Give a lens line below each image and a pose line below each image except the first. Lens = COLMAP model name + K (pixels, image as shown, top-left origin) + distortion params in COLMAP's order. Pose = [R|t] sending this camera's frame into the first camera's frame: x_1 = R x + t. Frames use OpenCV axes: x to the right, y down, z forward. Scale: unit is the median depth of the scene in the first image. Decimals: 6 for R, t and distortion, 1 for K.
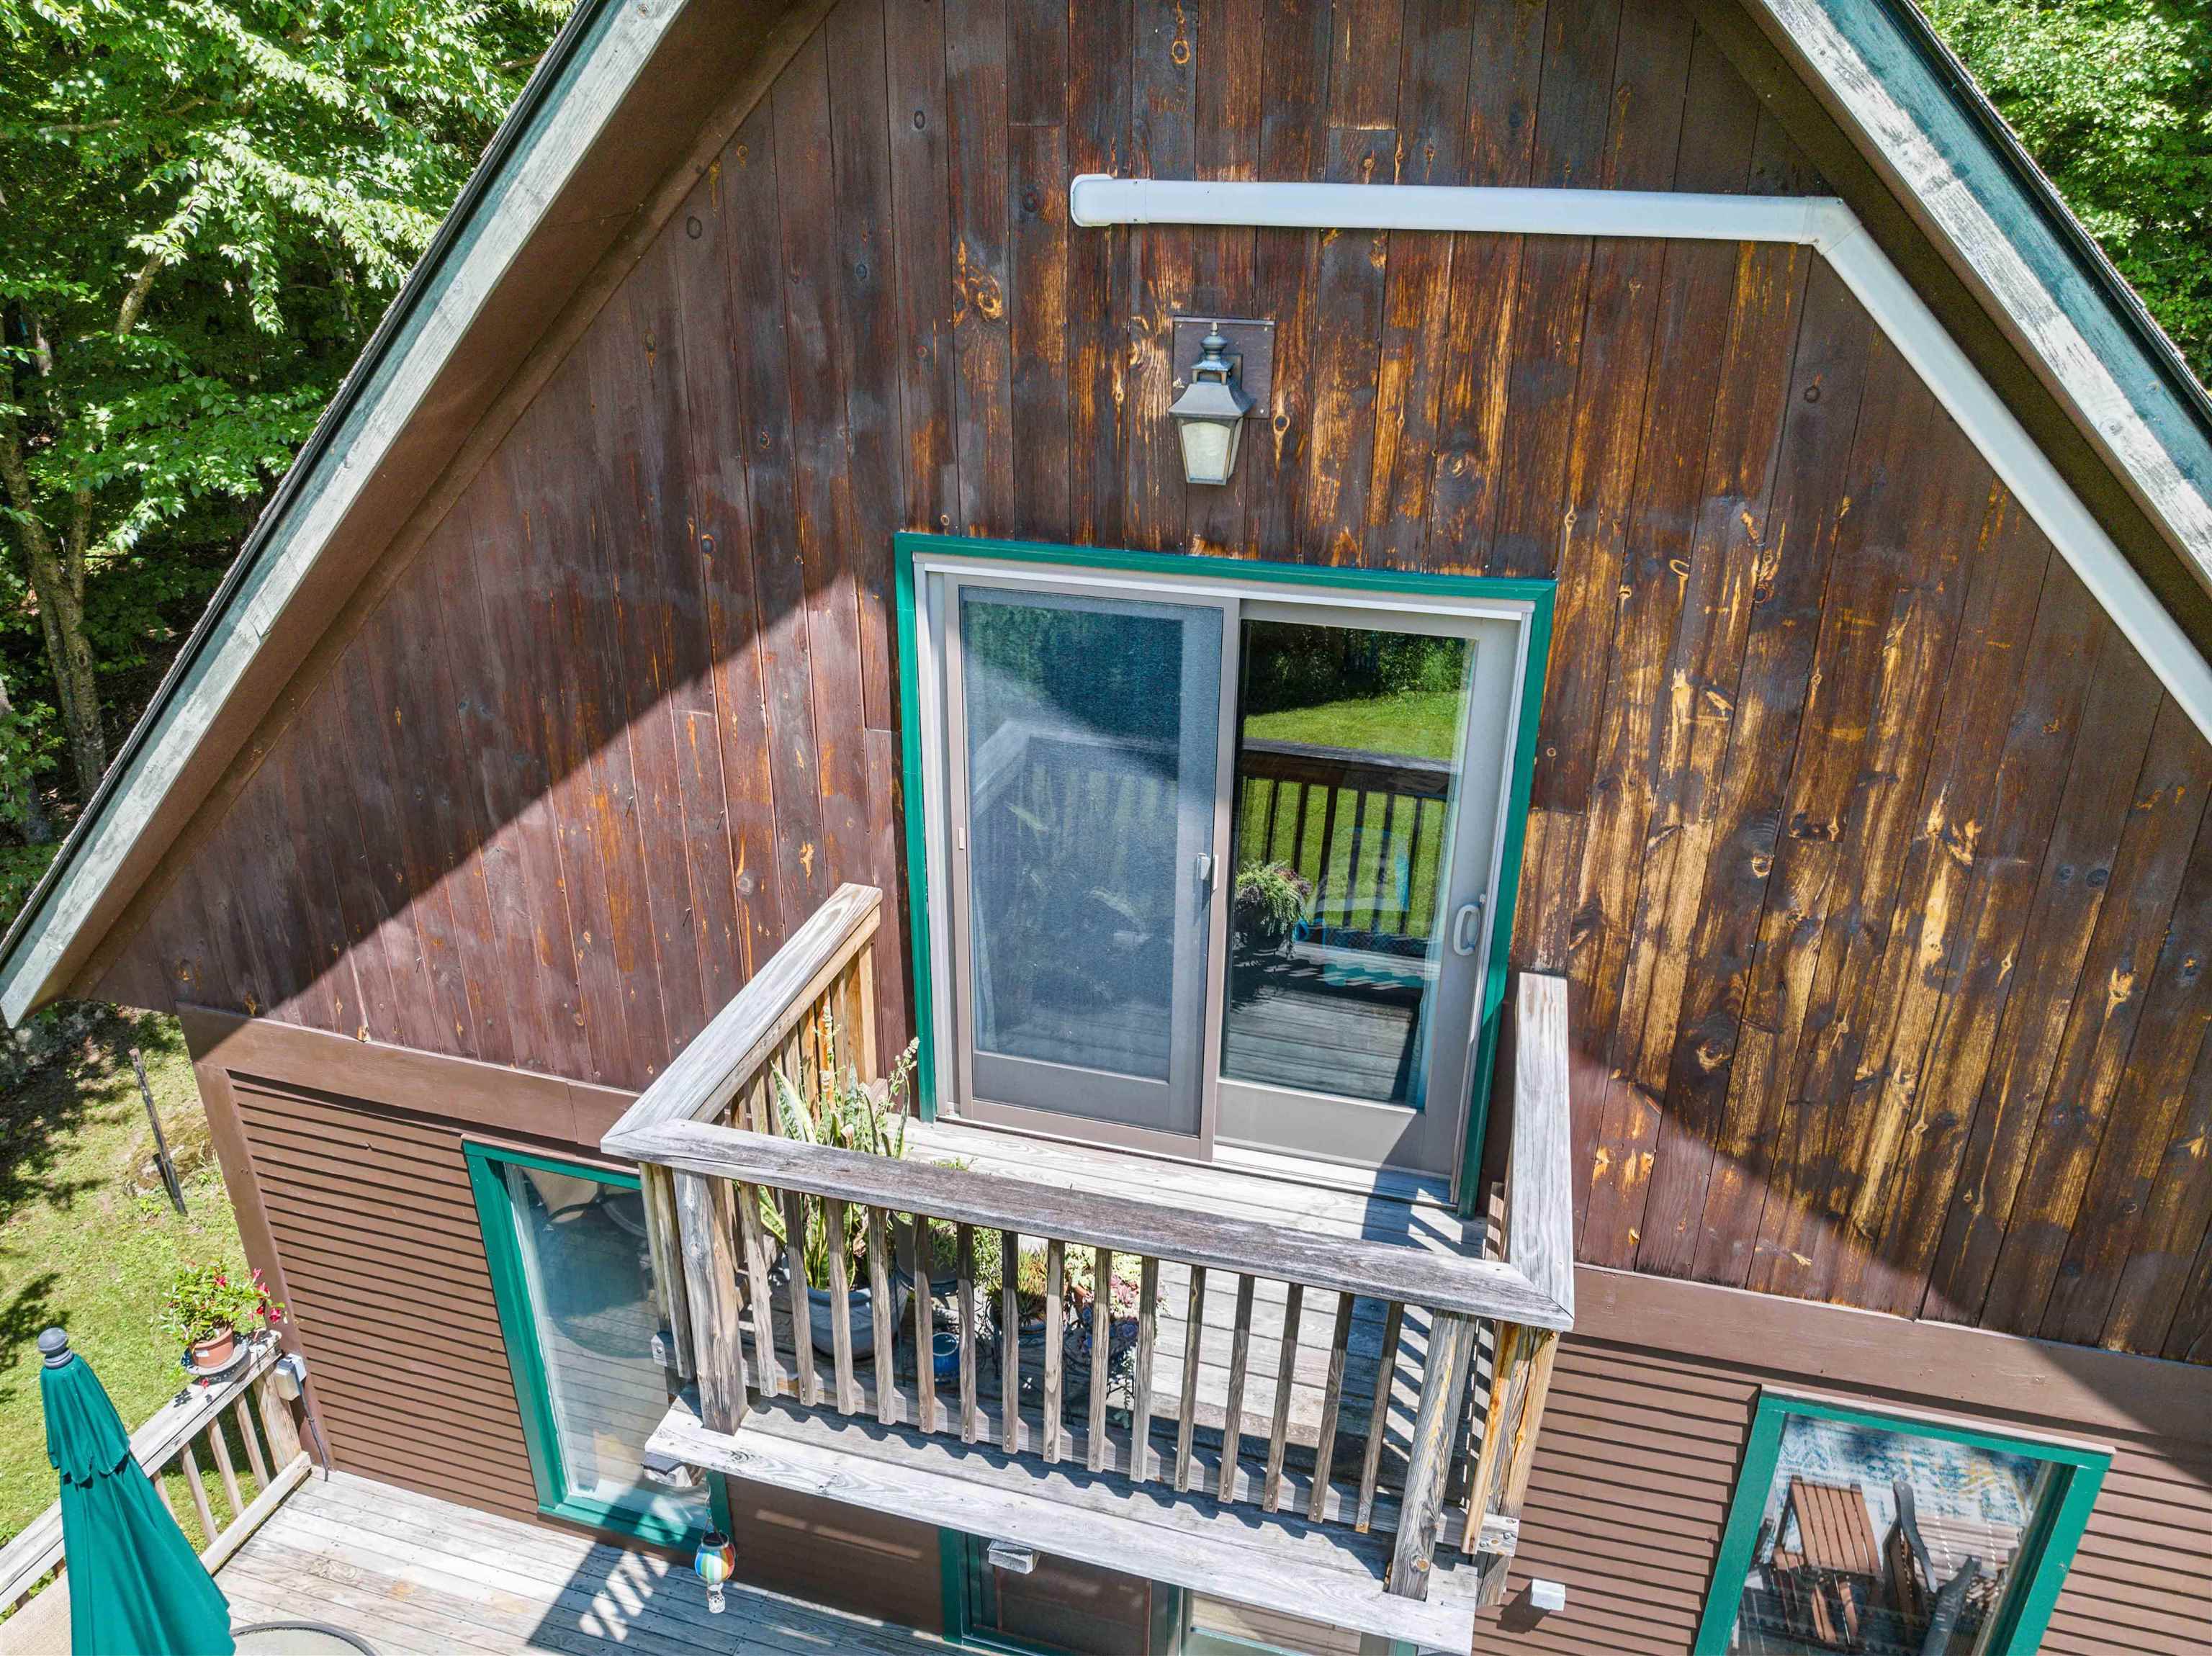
lens RADIAL K [[1547.2, 0, 1100.1], [0, 1547.2, 819.4], [0, 0, 1]] dist [-0.038646, -0.000367]
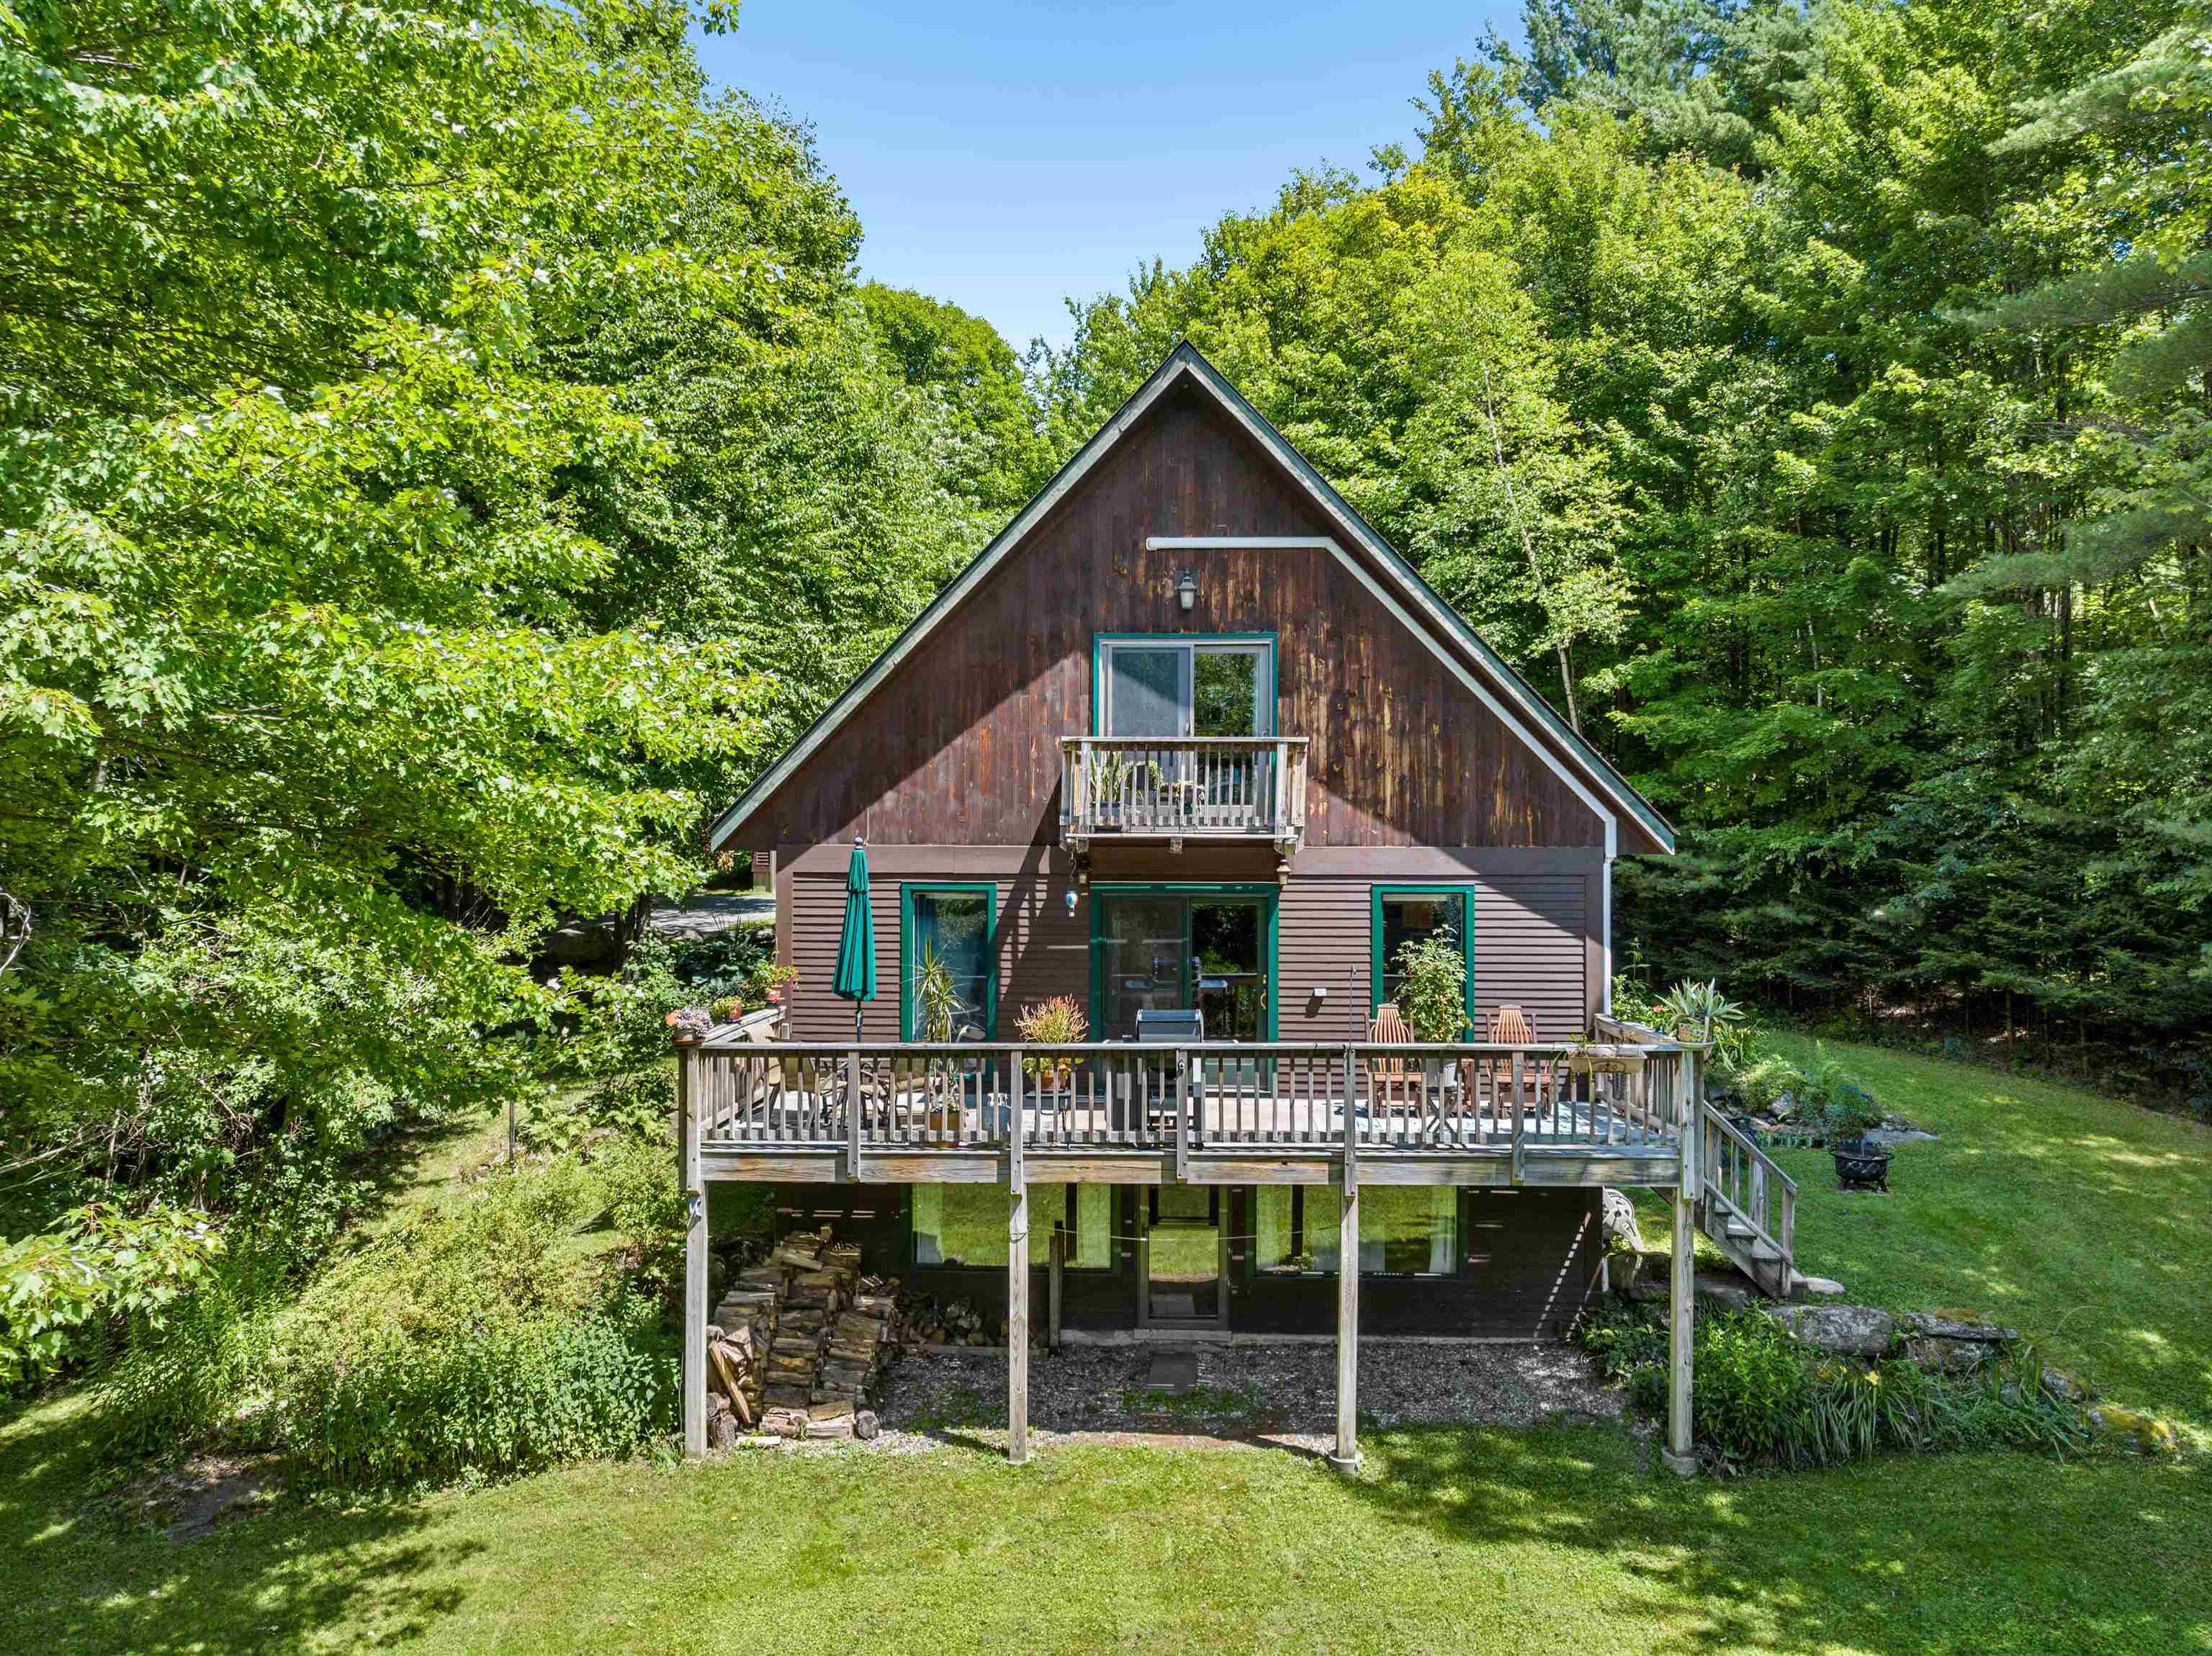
lens RADIAL K [[1547.2, 0, 1114.5], [0, 1547.2, 830.8], [0, 0, 1]] dist [-0.038646, -0.000367]
pose [[0.974492, -0.007279, 0.224305, -0.880057], [0.096081, 0.916777, -0.387670, 1.592205], [-0.202816, 0.399332, 0.894091, -1.968465]]
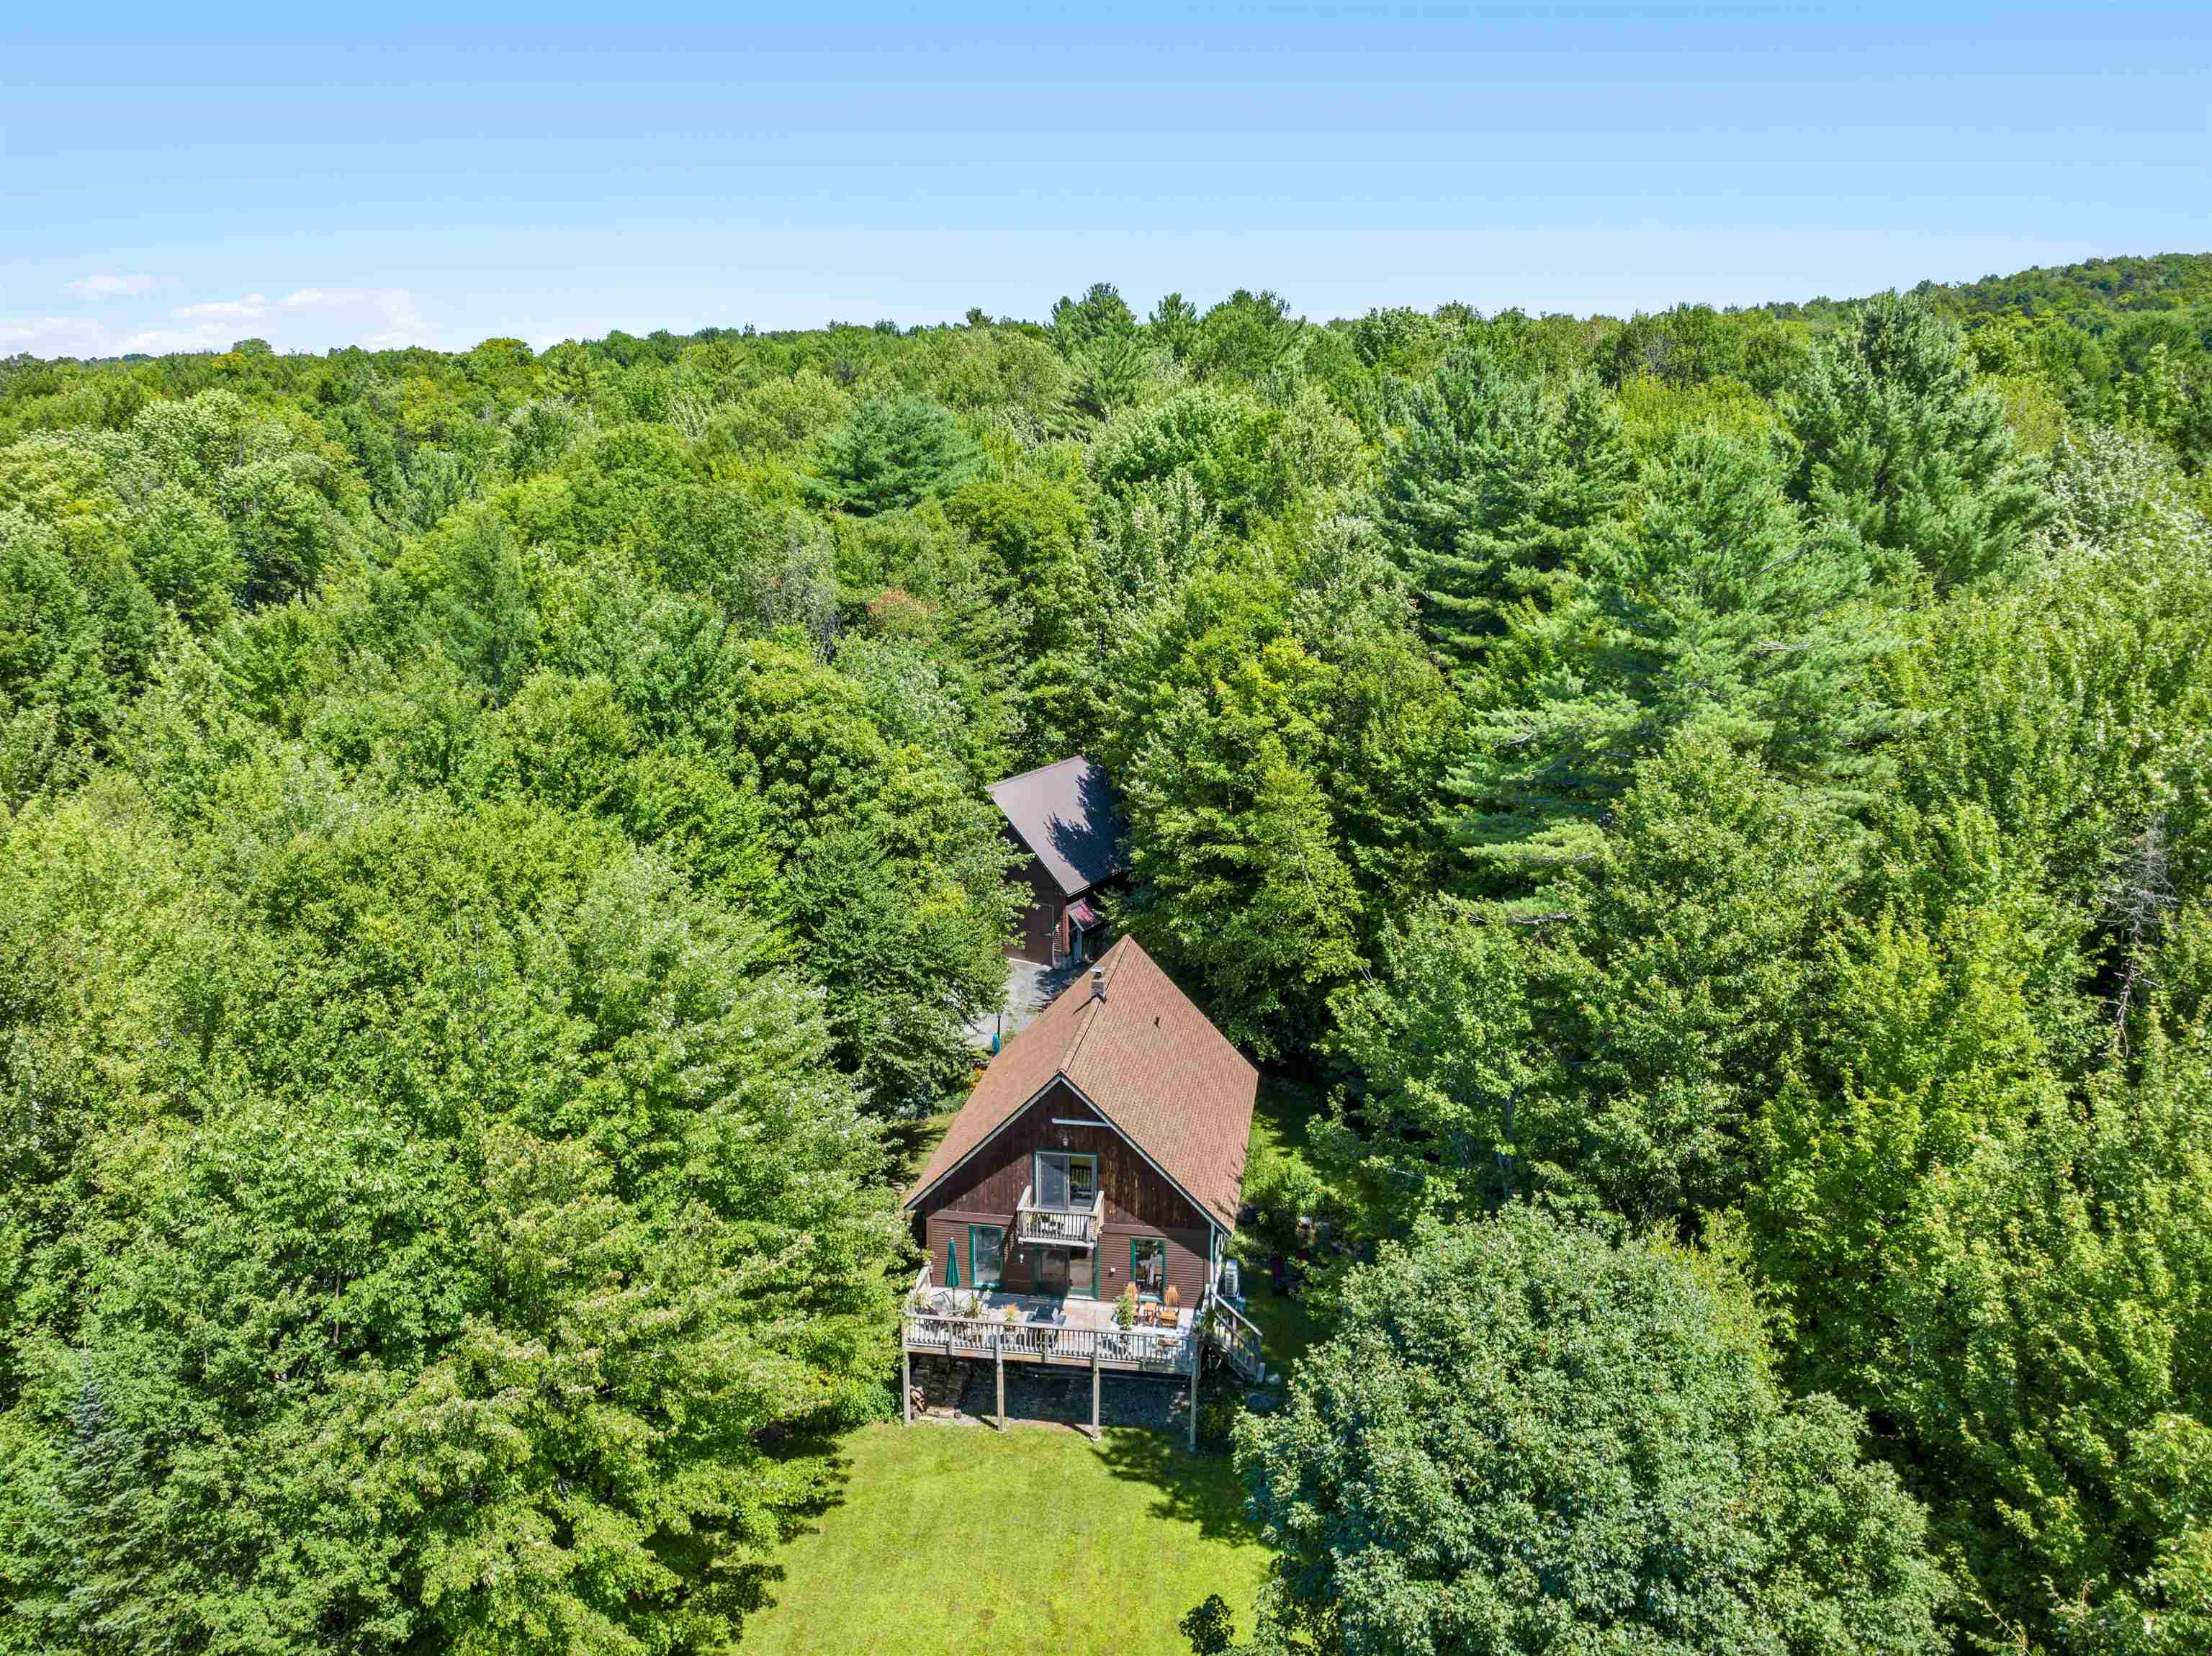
lens RADIAL K [[1547.2, 0, 1102.6], [0, 1547.2, 824.9], [0, 0, 1]] dist [-0.038646, -0.000367]
pose [[0.993926, -0.040448, 0.102352, -0.625432], [0.054195, 0.989319, -0.135314, -0.874662], [-0.095786, 0.140039, 0.985502, -9.034638]]
